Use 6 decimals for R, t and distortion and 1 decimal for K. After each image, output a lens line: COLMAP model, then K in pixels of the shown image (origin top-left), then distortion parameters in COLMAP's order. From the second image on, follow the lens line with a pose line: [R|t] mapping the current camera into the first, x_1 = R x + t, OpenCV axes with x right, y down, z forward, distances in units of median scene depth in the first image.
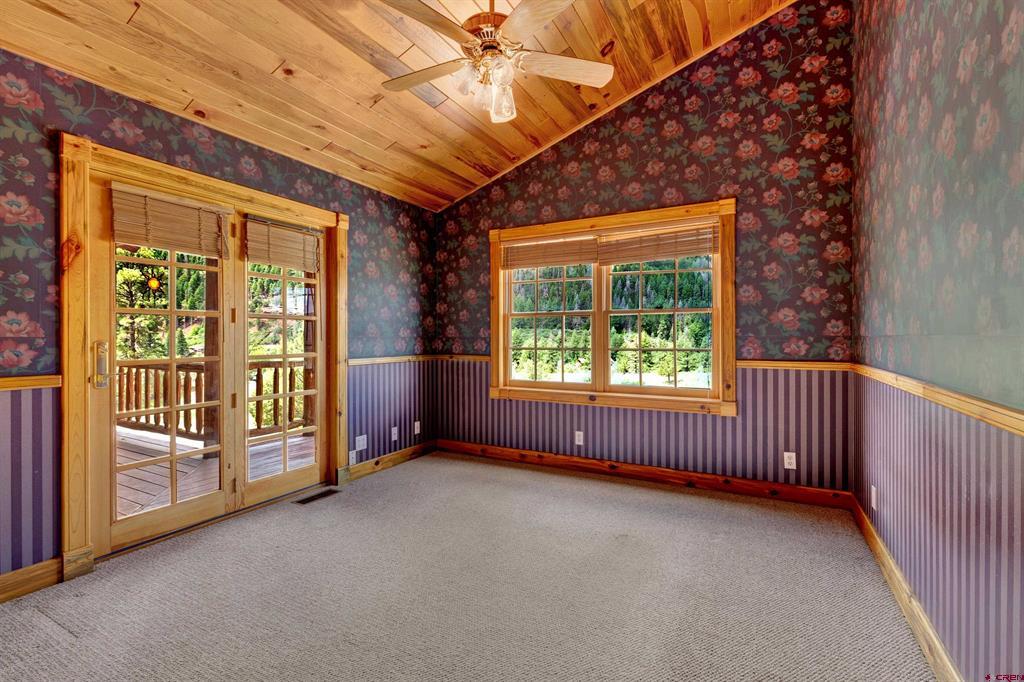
lens RADIAL K [[471.5, 0, 513.9], [0, 471.5, 336.9], [0, 0, 1]] dist [0.000917, -0.001730]
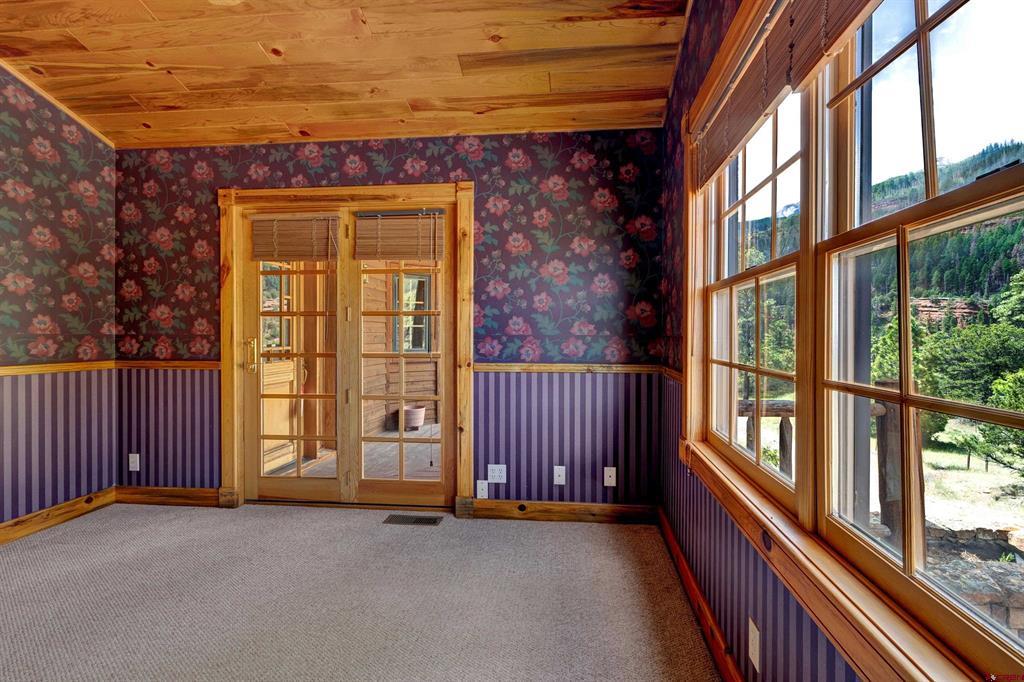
lens RADIAL K [[471.5, 0, 541.9], [0, 471.5, 338.5], [0, 0, 1]] dist [0.000917, -0.001730]
pose [[0.376527, 0.009961, -0.926352, 0.419075], [-0.002501, 0.999949, 0.009735, -0.002236], [0.926402, -0.001348, 0.376533, 0.799212]]
